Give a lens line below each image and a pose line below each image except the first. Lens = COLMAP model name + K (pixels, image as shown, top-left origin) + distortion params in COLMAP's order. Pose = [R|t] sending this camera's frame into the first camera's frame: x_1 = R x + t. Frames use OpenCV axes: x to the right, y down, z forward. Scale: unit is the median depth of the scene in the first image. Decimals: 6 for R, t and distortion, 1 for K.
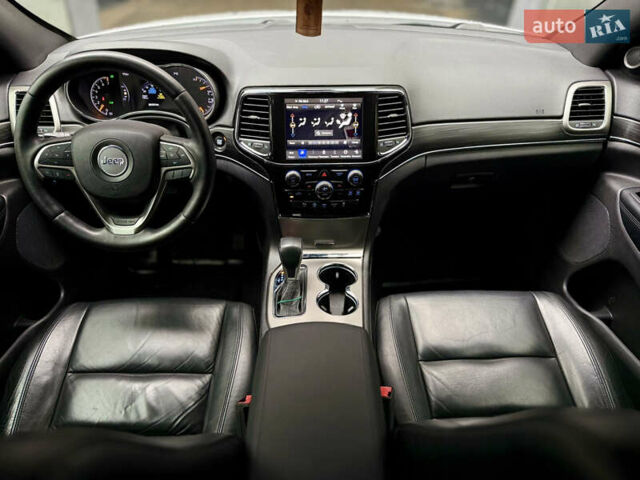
lens RADIAL K [[450.7, 0, 320.0], [0, 450.7, 240.0], [0, 0, 1]] dist [0.107590, -0.190036]
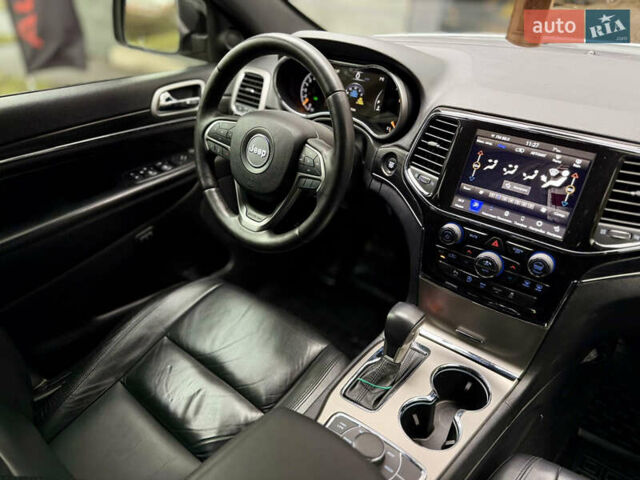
lens RADIAL K [[450.7, 0, 320.0], [0, 450.7, 240.0], [0, 0, 1]] dist [0.107590, -0.190036]
pose [[0.769027, 0.344003, -0.538757, 0.180407], [-0.376208, 0.924983, 0.053611, -0.088309], [0.516783, 0.161457, 0.840754, 0.277705]]
